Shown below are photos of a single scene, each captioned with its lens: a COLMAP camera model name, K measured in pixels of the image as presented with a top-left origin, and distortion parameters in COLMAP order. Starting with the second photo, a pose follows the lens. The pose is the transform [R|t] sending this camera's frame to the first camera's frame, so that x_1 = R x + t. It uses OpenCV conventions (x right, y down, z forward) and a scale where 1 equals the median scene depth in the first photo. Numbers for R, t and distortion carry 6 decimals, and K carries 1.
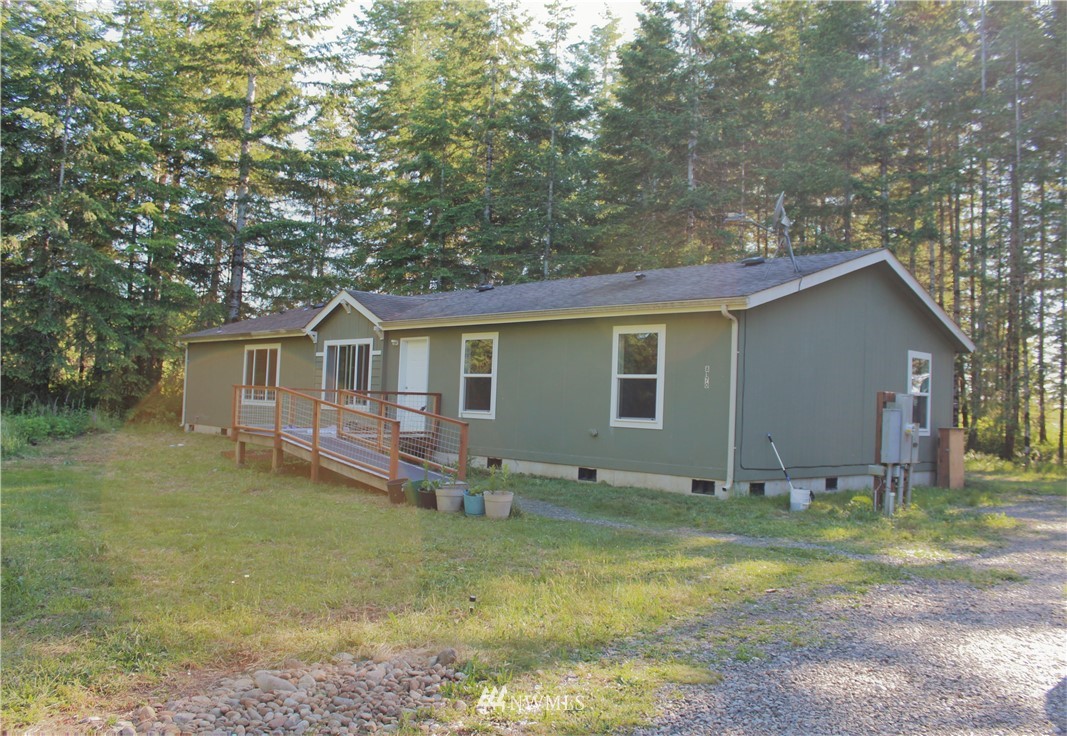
lens RADIAL K [[905.9, 0, 533.2], [0, 905.9, 366.0], [0, 0, 1]] dist [-0.102255, -0.001741]
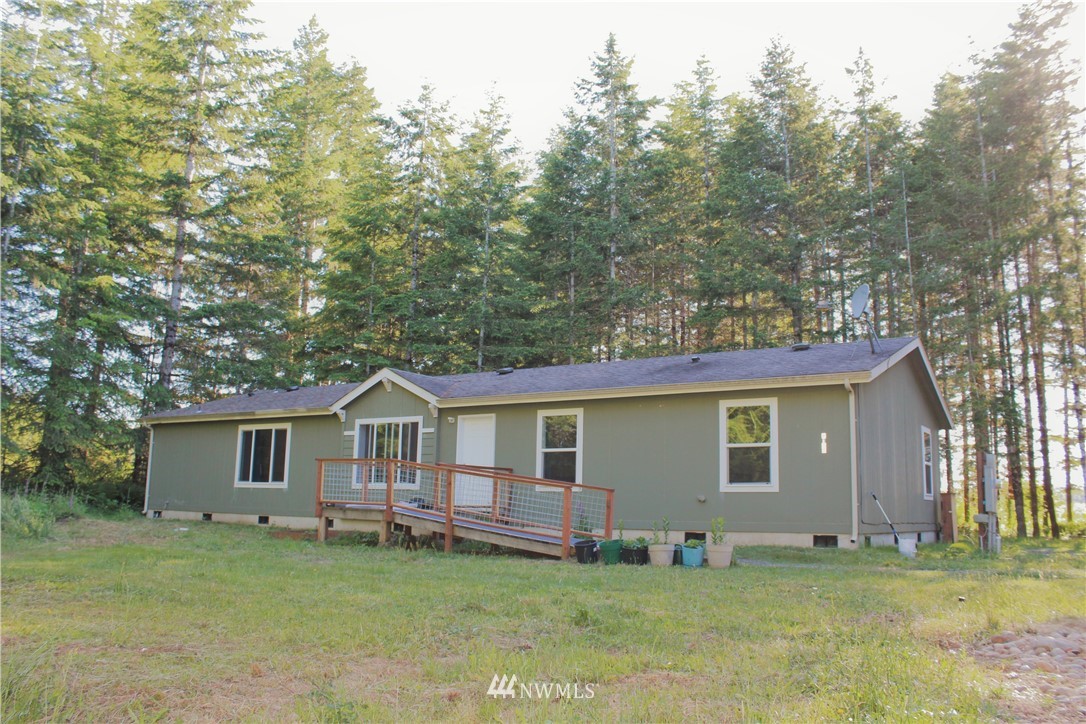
lens RADIAL K [[897.8, 0, 543.5], [0, 897.8, 359.3], [0, 0, 1]] dist [-0.108170, 0.001509]
pose [[0.970883, 0.024543, 0.238293, -0.276616], [0.004493, 0.992698, -0.120546, 0.026670], [-0.239511, 0.118106, 0.963683, -0.001602]]
